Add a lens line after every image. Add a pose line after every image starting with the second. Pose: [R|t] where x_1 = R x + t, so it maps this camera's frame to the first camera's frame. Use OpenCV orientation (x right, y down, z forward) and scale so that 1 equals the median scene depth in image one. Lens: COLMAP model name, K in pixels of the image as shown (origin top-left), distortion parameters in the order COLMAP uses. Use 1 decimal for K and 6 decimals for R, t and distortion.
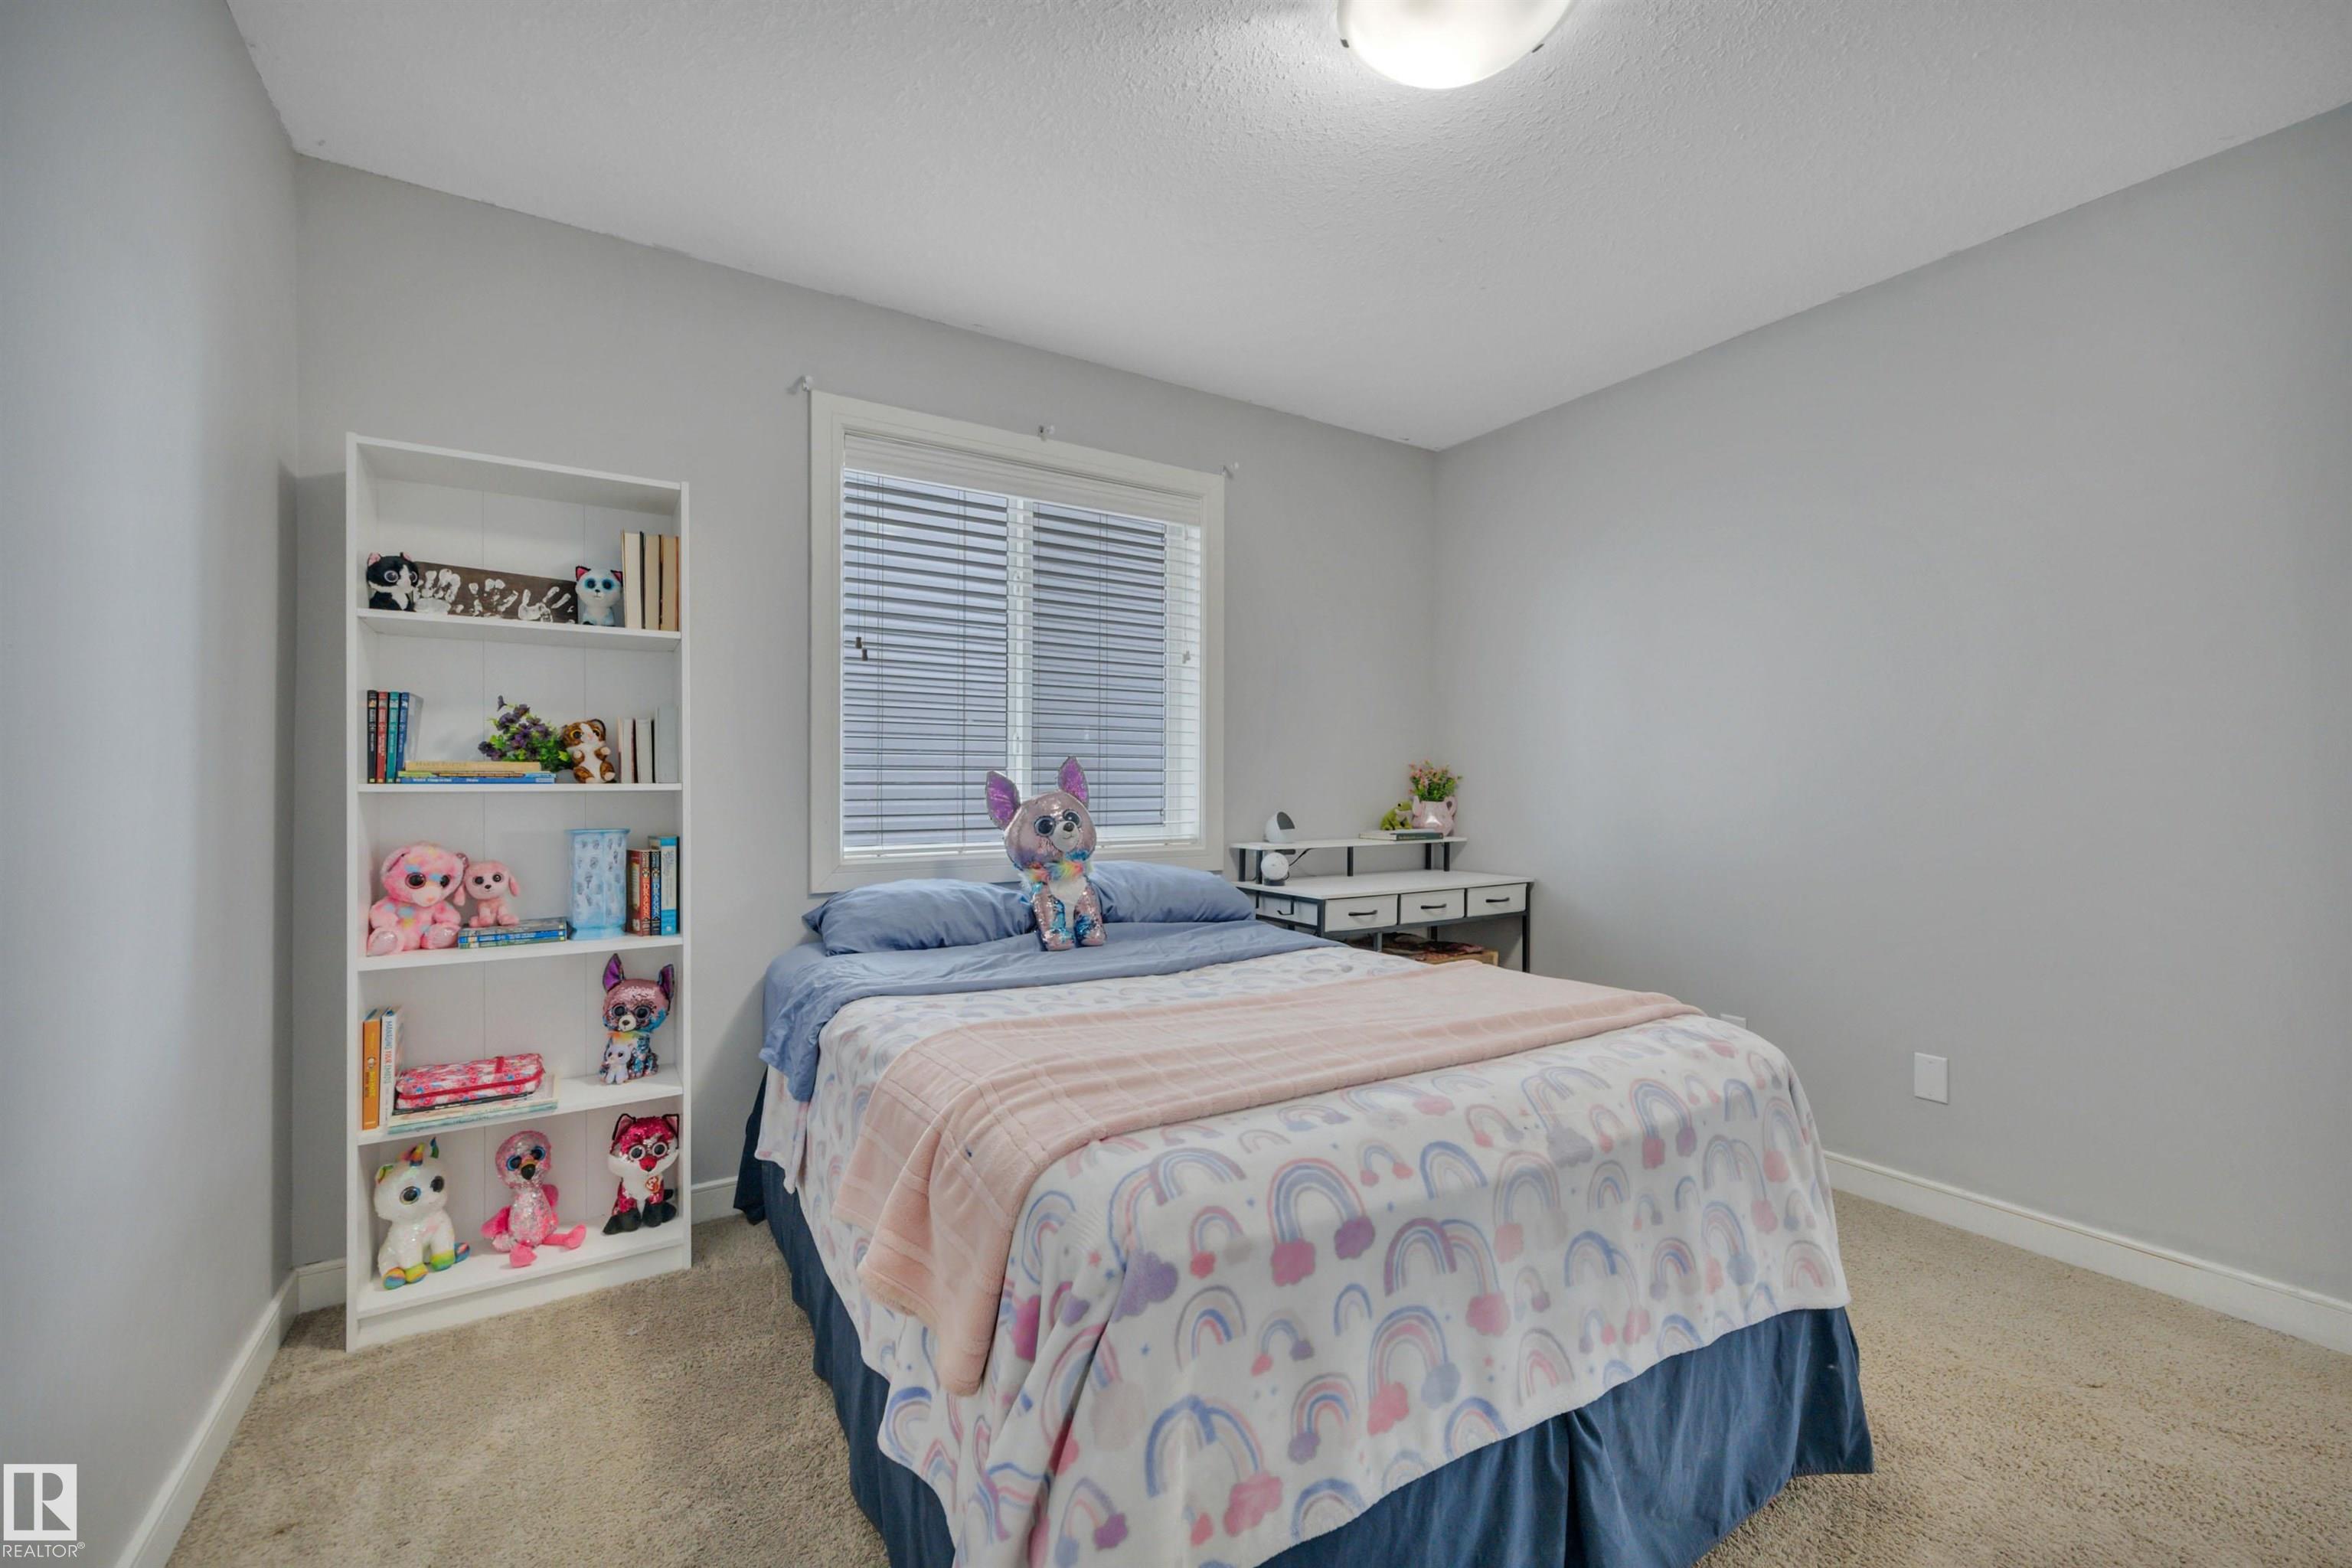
lens RADIAL K [[985.3, 0, 1146.2], [0, 985.3, 781.4], [0, 0, 1]] dist [0.009870, 0.000025]
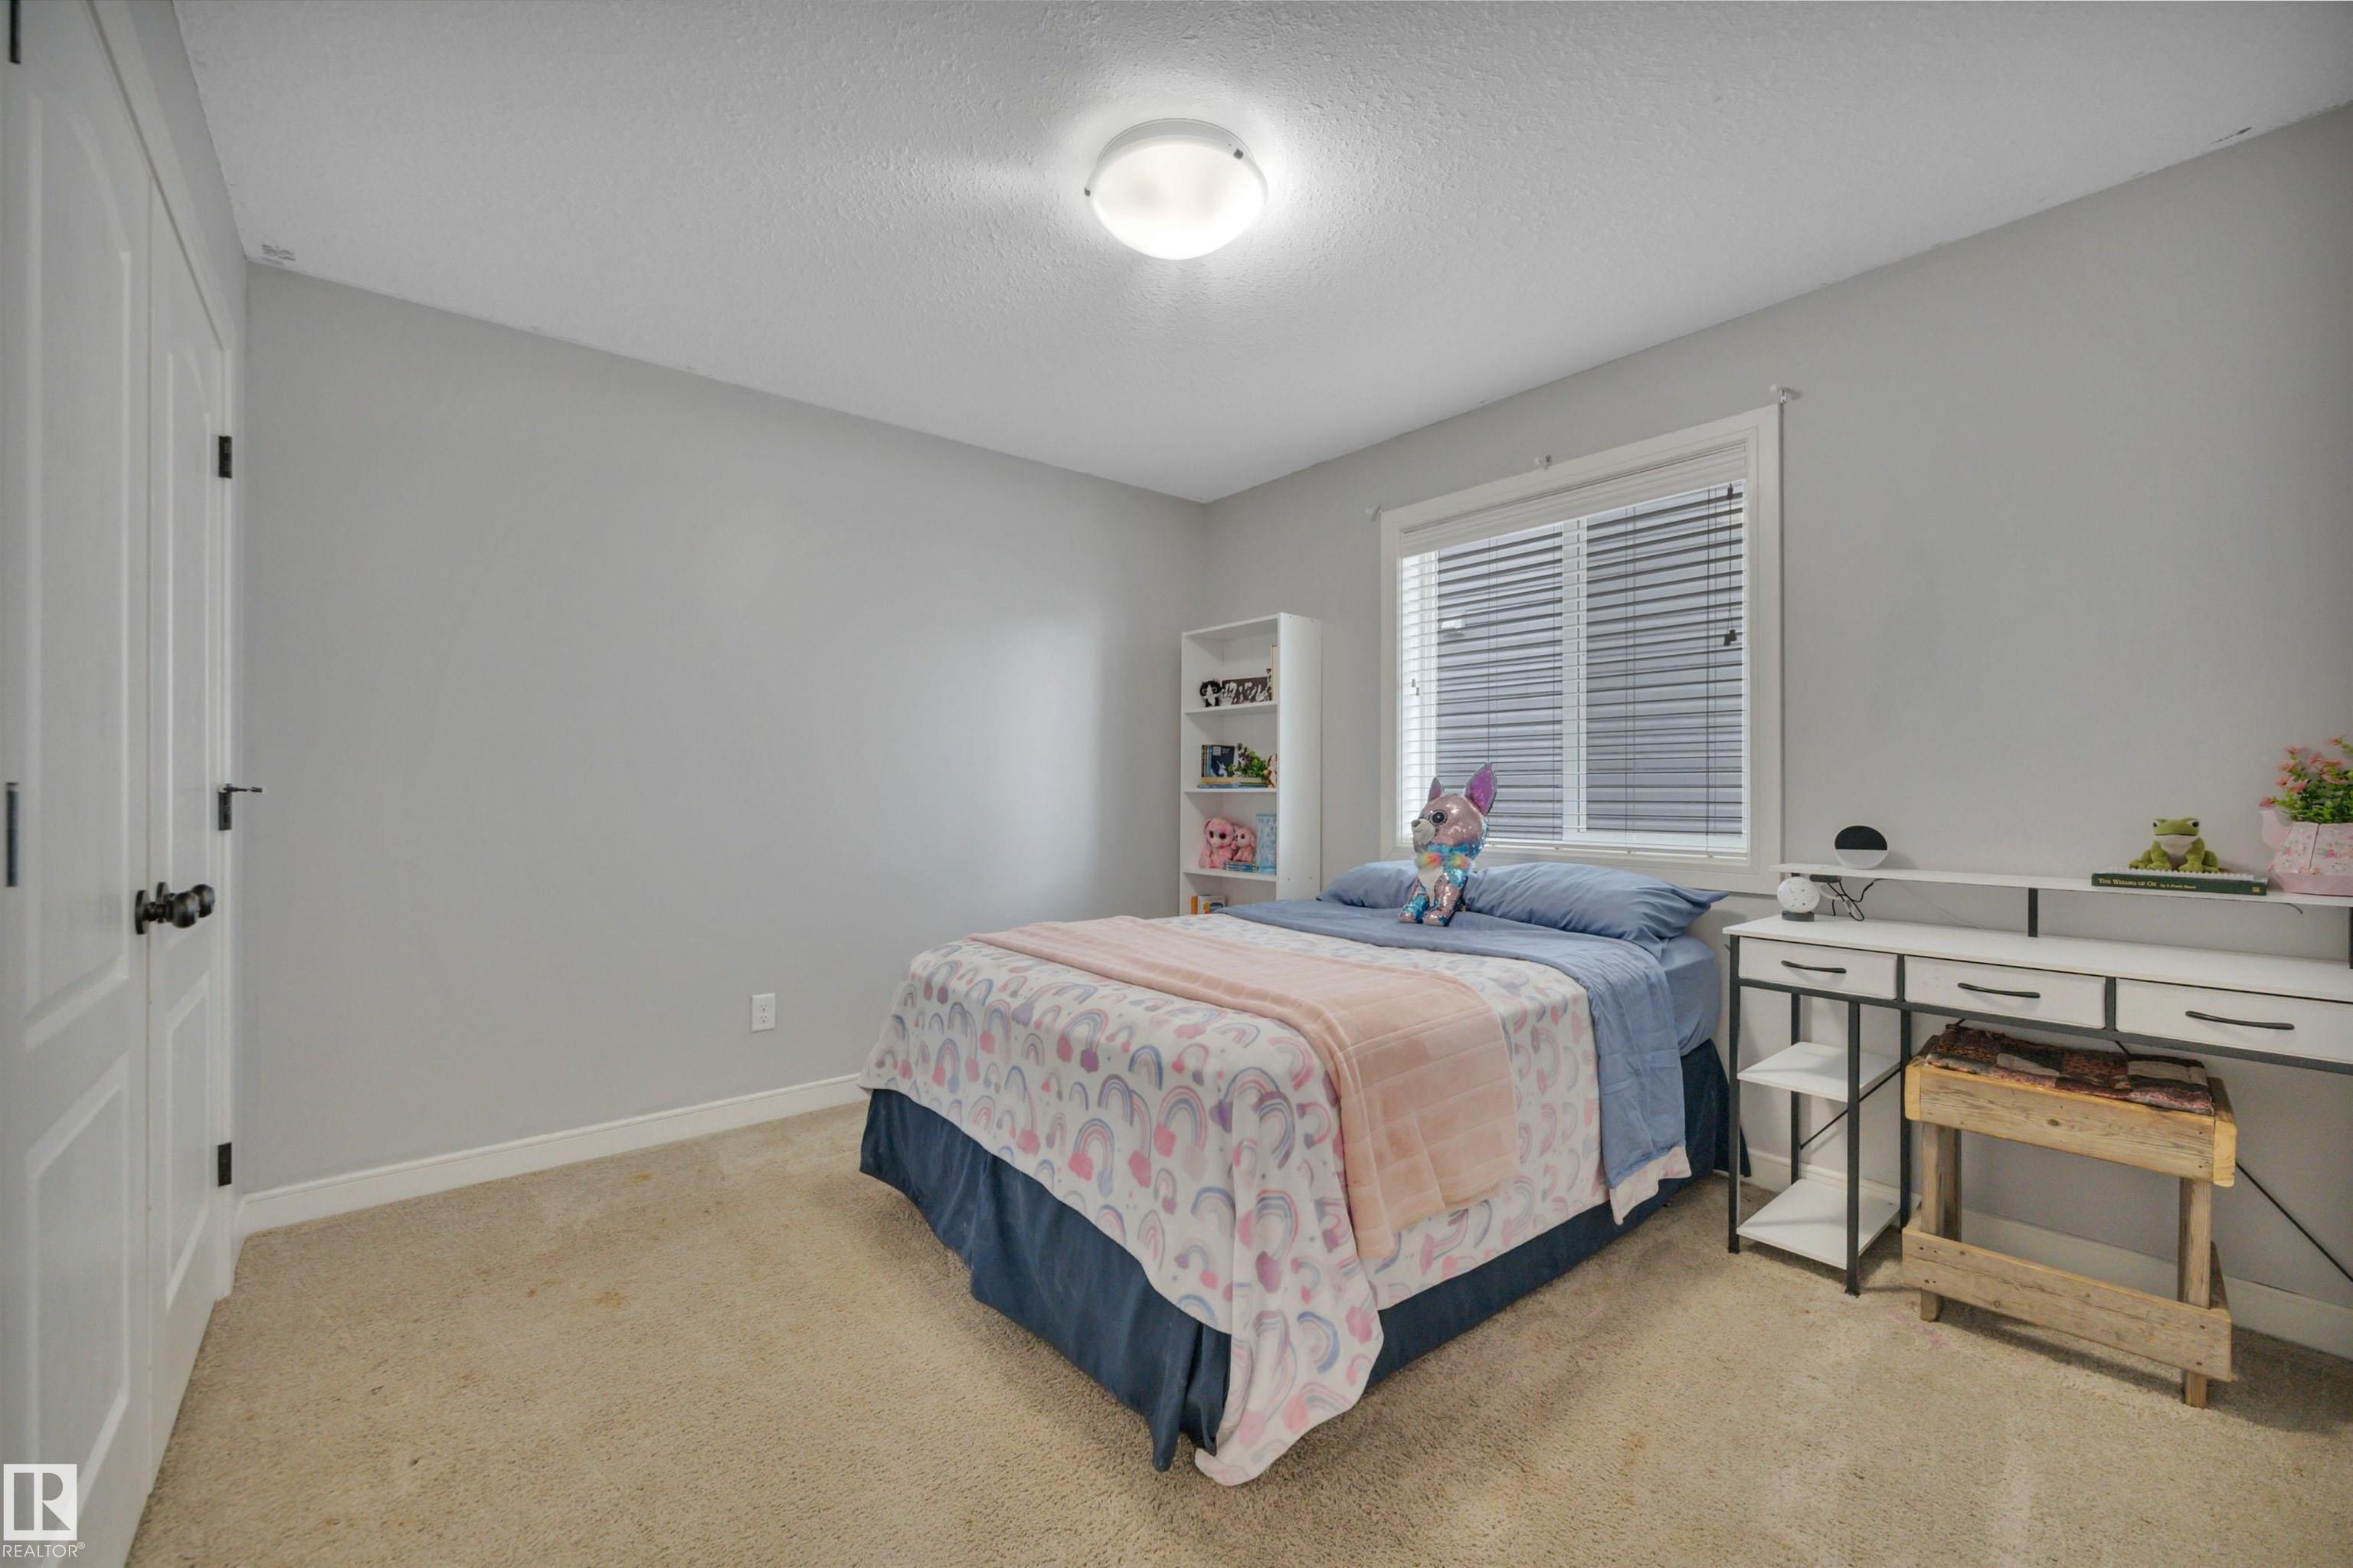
lens RADIAL K [[985.7, 0, 1146.7], [0, 985.7, 781.4], [0, 0, 1]] dist [0.009870, 0.000025]
pose [[0.099810, -0.001180, -0.995006, 1.033641], [0.012656, 0.999920, 0.000084, -0.011343], [0.994926, -0.012601, 0.099817, 0.506484]]
